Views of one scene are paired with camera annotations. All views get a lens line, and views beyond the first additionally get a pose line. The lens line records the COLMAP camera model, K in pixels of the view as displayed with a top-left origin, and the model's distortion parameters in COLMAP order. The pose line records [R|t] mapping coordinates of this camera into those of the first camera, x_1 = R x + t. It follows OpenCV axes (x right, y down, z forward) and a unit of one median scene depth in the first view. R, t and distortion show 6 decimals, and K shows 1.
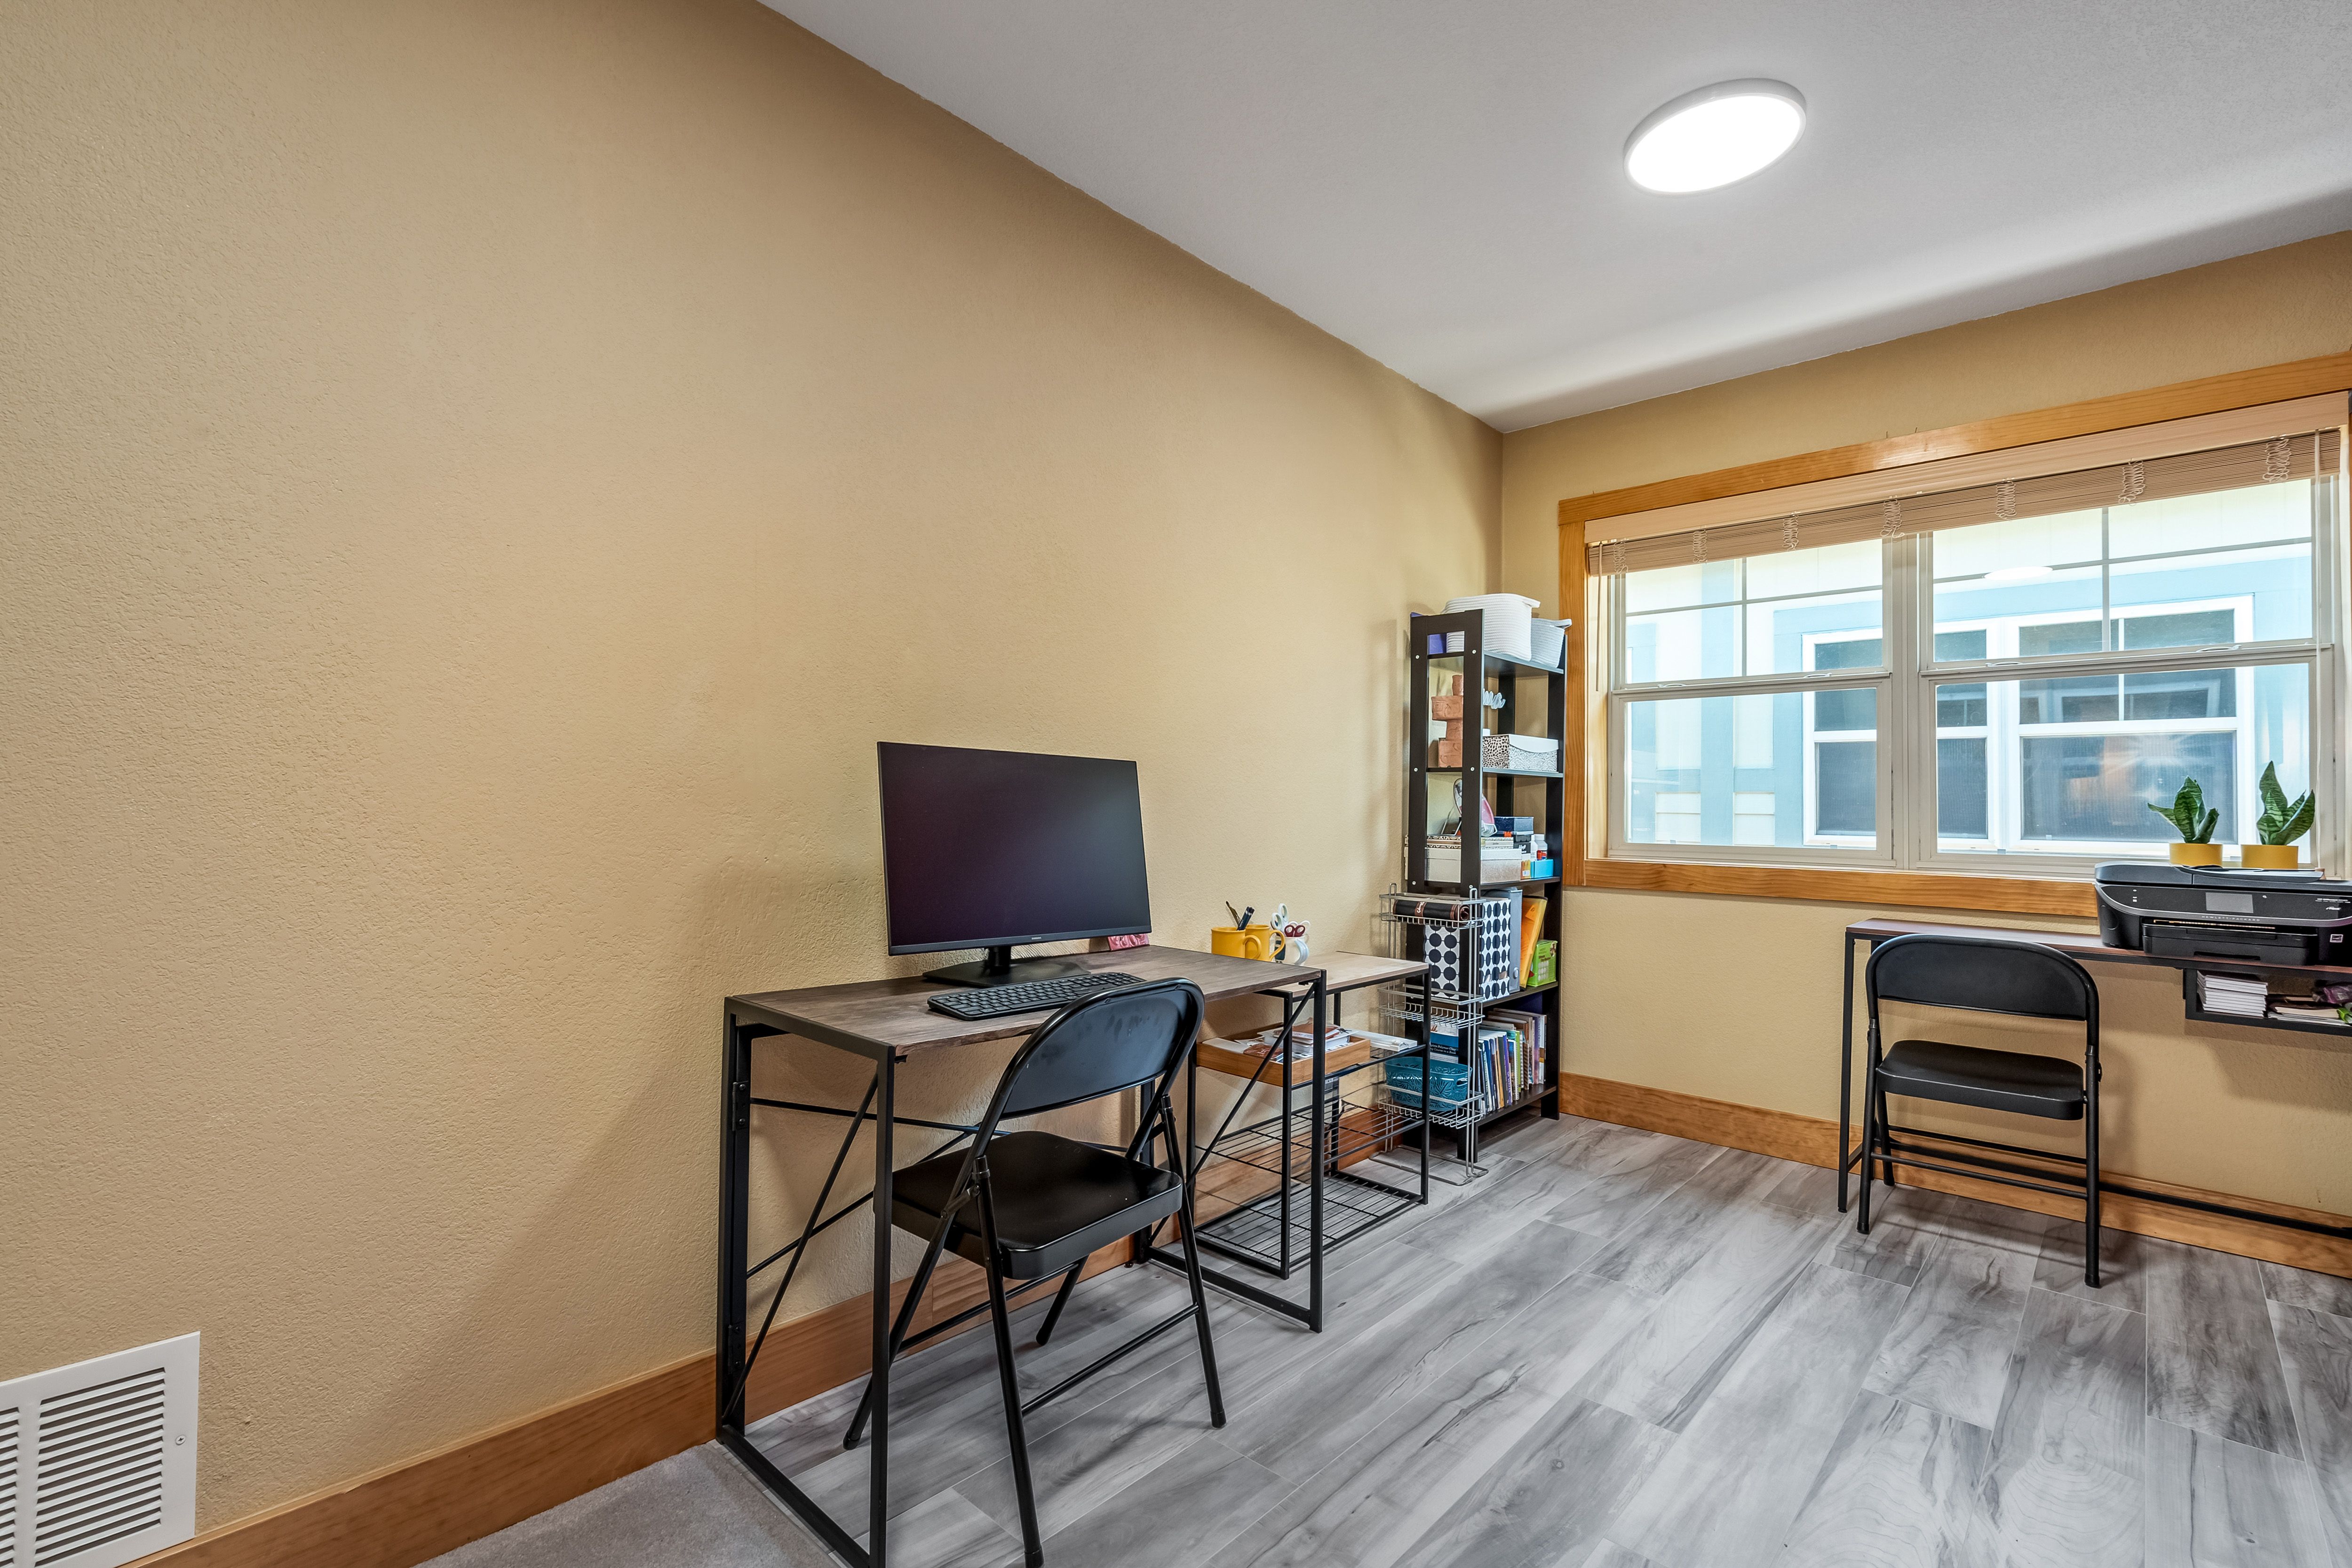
lens RADIAL K [[1072.4, 0, 1190.6], [0, 1072.4, 798.6], [0, 0, 1]] dist [-0.001209, 0.001277]
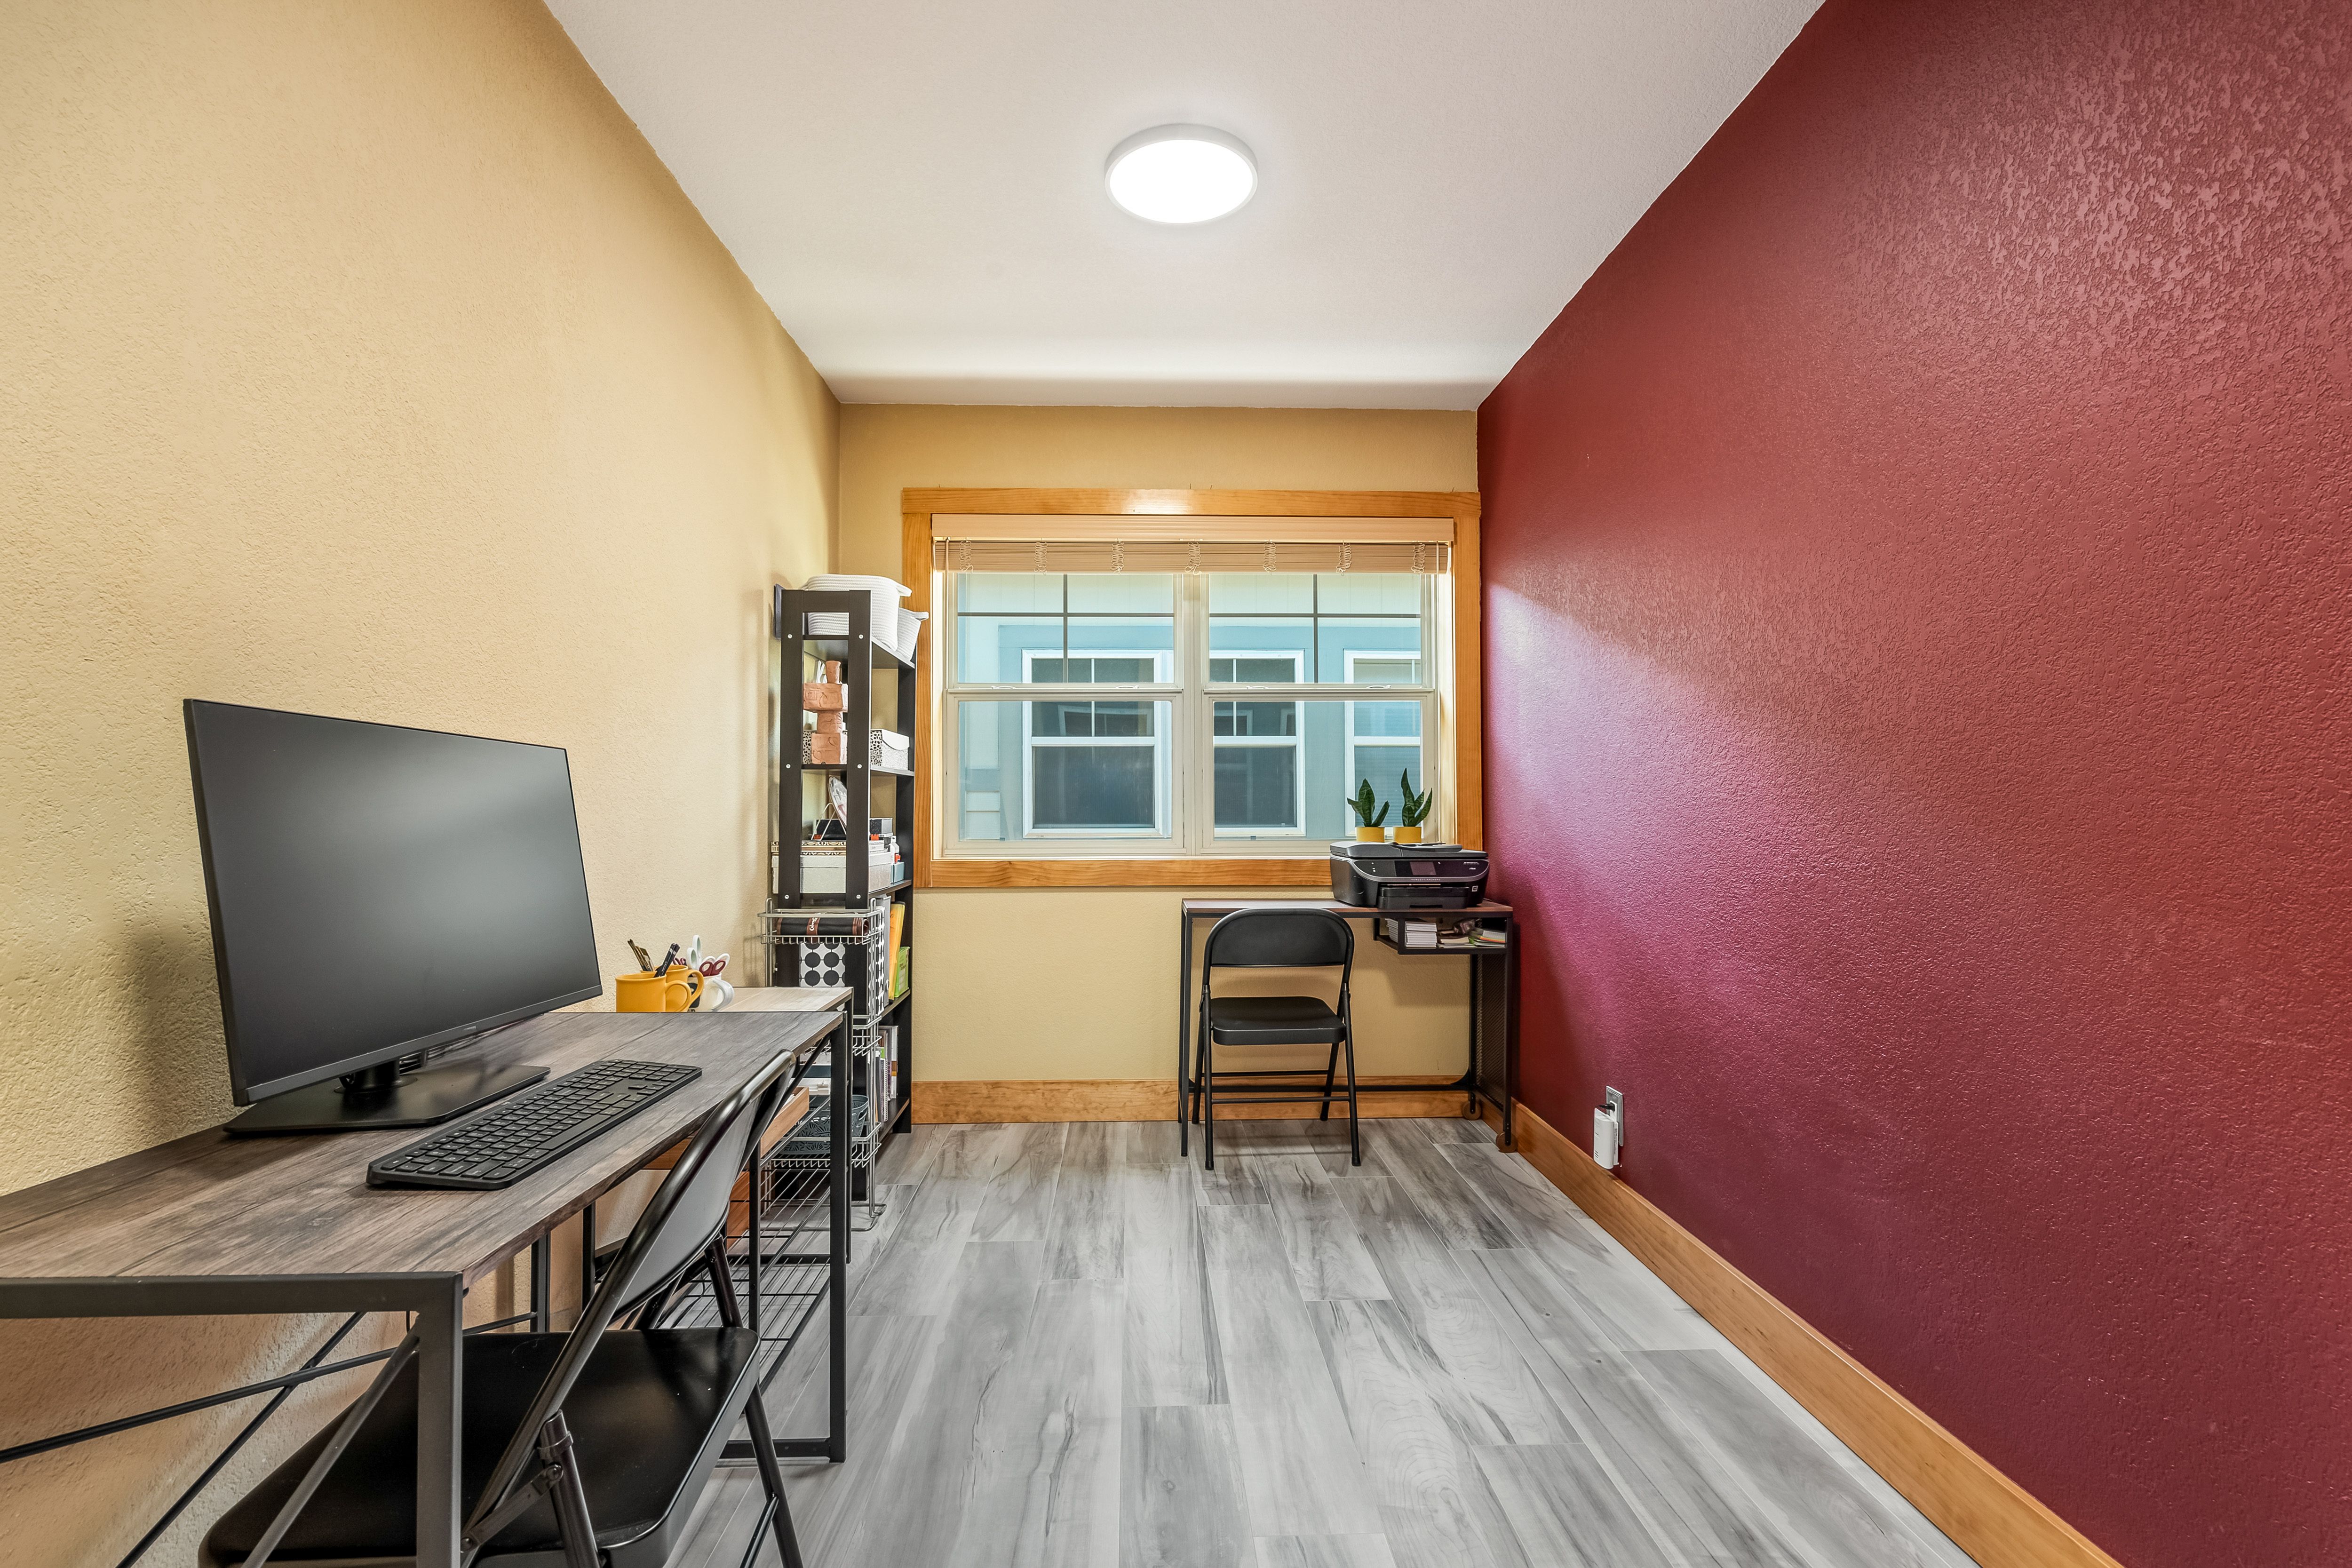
lens RADIAL K [[1070.2, 0, 1185.1], [0, 1070.2, 797.0], [0, 0, 1]] dist [-0.001688, 0.000021]
pose [[0.709888, -0.007375, 0.704276, -0.202509], [0.007907, 0.999966, 0.002501, -0.001985], [-0.704270, 0.003793, 0.709922, 0.189608]]
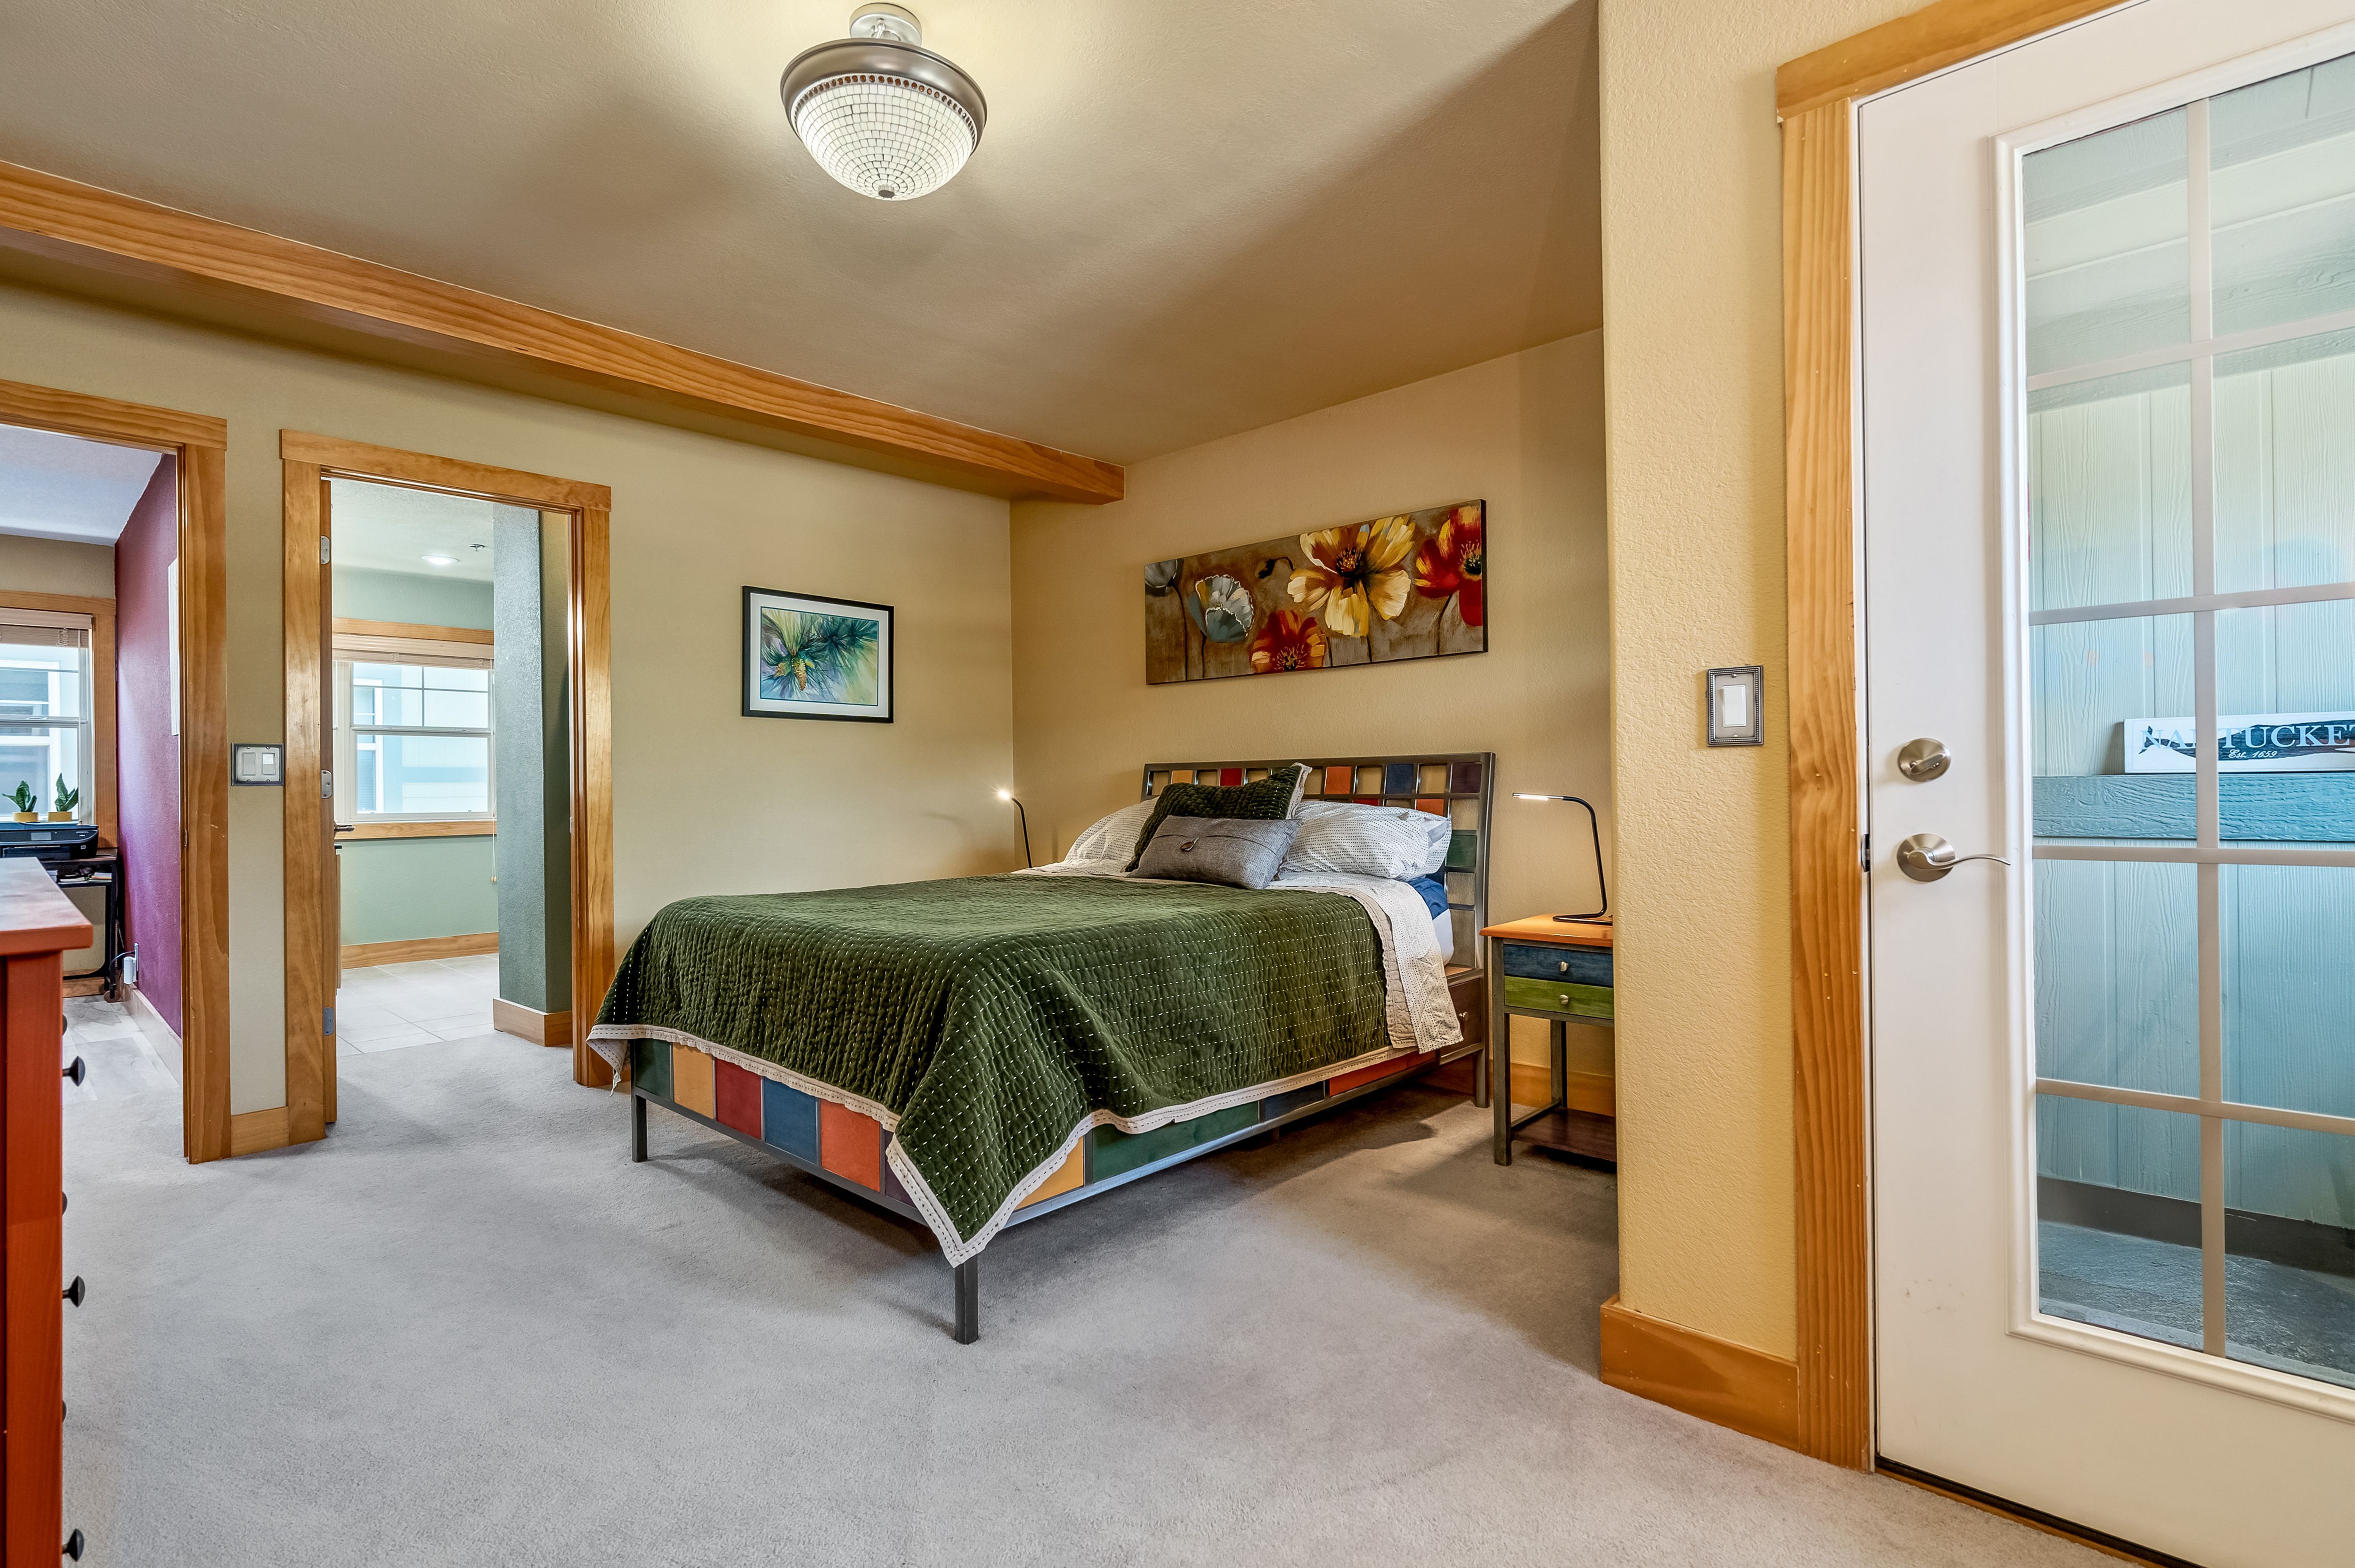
lens RADIAL K [[1099.7, 0, 1087.3], [0, 1099.7, 783.5], [0, 0, 1]] dist [-0.002089, -0.000344]
pose [[0.052665, -0.011318, 0.998548, -1.065704], [0.011005, 0.999882, 0.010753, -0.014396], [-0.998552, 0.010423, 0.052783, -1.153668]]
